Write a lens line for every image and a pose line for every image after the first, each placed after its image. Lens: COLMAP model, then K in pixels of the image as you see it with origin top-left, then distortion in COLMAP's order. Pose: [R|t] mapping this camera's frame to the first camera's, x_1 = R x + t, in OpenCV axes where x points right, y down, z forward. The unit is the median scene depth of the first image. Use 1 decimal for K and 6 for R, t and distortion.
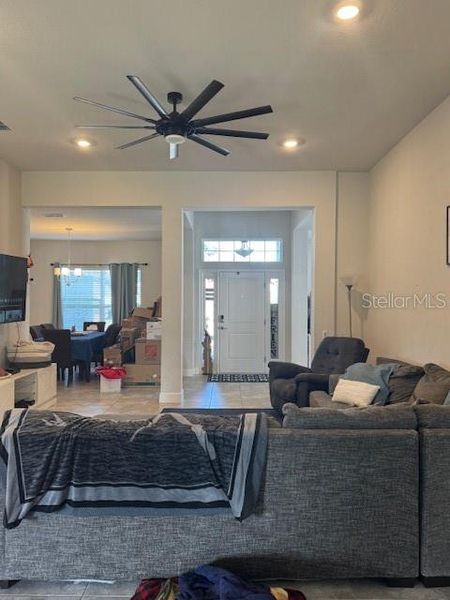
lens RADIAL K [[443.4, 0, 225.0], [0, 443.4, 300.0], [0, 0, 1]] dist [0.021154, -0.003656]
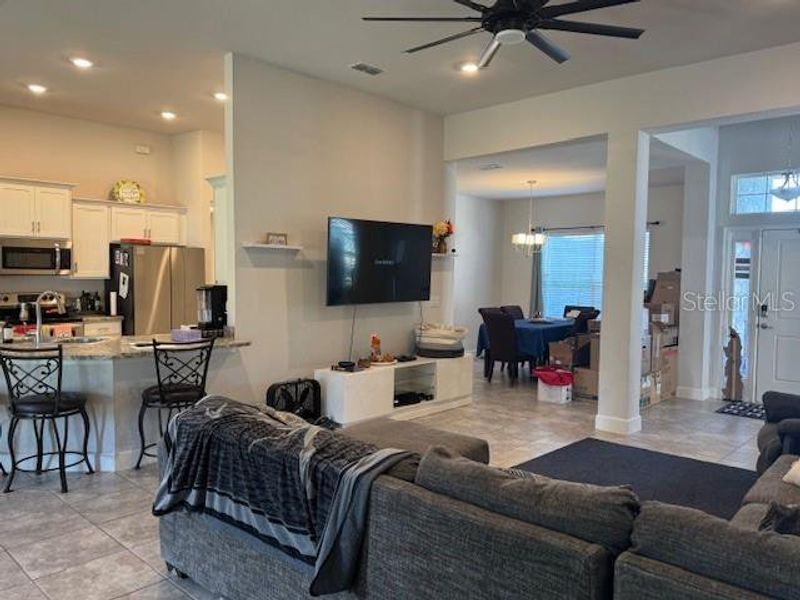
lens RADIAL K [[593.2, 0, 400.0], [0, 593.2, 300.0], [0, 0, 1]] dist [0.092746, -0.002117]
pose [[0.757897, 0.037566, -0.651291, 0.205312], [-0.011025, 0.998936, 0.044789, -0.003021], [0.652281, -0.026765, 0.757505, 0.105272]]
